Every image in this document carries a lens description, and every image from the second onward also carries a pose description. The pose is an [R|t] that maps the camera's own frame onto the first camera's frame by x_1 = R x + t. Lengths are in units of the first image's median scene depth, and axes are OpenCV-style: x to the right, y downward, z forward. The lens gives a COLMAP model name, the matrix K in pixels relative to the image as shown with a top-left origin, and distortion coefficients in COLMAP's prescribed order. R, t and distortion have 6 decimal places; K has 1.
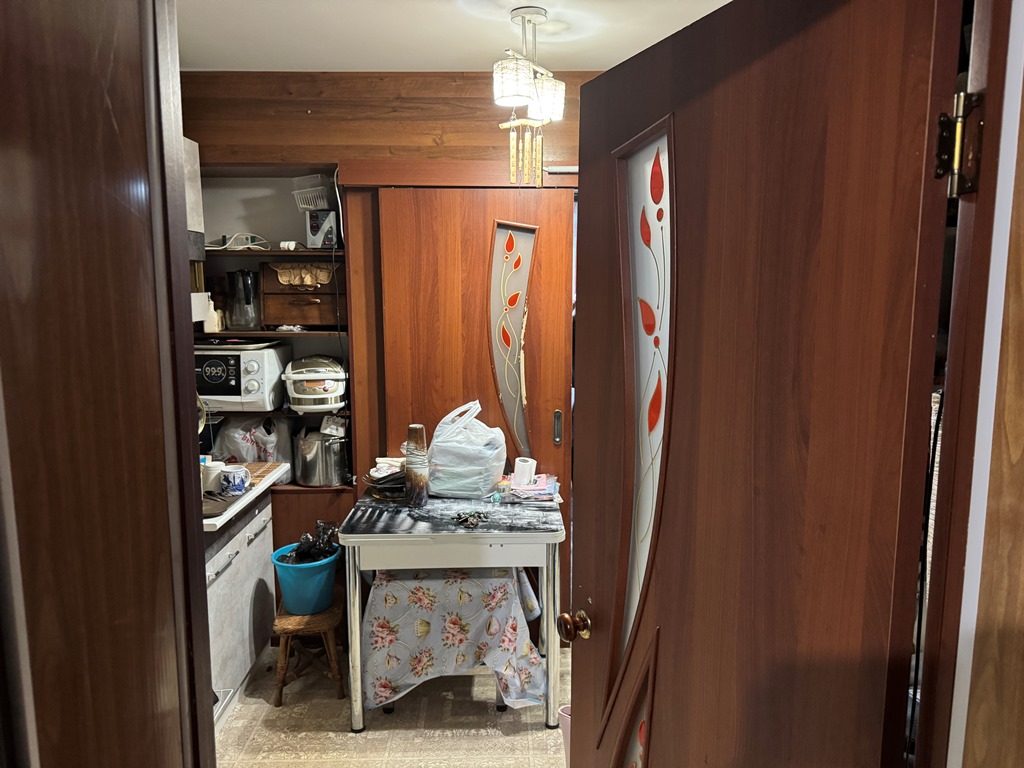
lens RADIAL K [[718.3, 0, 517.2], [0, 718.3, 387.5], [0, 0, 1]] dist [0.112934, -0.189859]
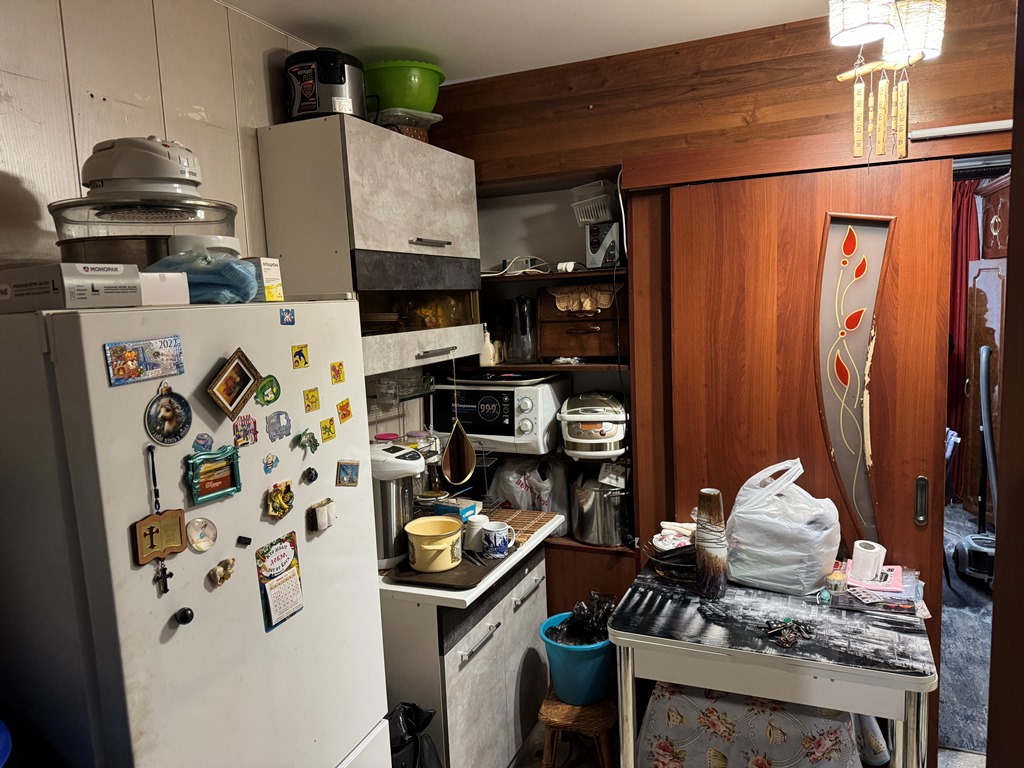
lens RADIAL K [[718.3, 0, 517.2], [0, 718.3, 387.5], [0, 0, 1]] dist [0.112934, -0.189859]
pose [[0.910389, 0.011446, -0.413594, -0.009287], [-0.016884, 0.999812, -0.009495, -0.042221], [0.413408, 0.015627, 0.910412, 0.196396]]
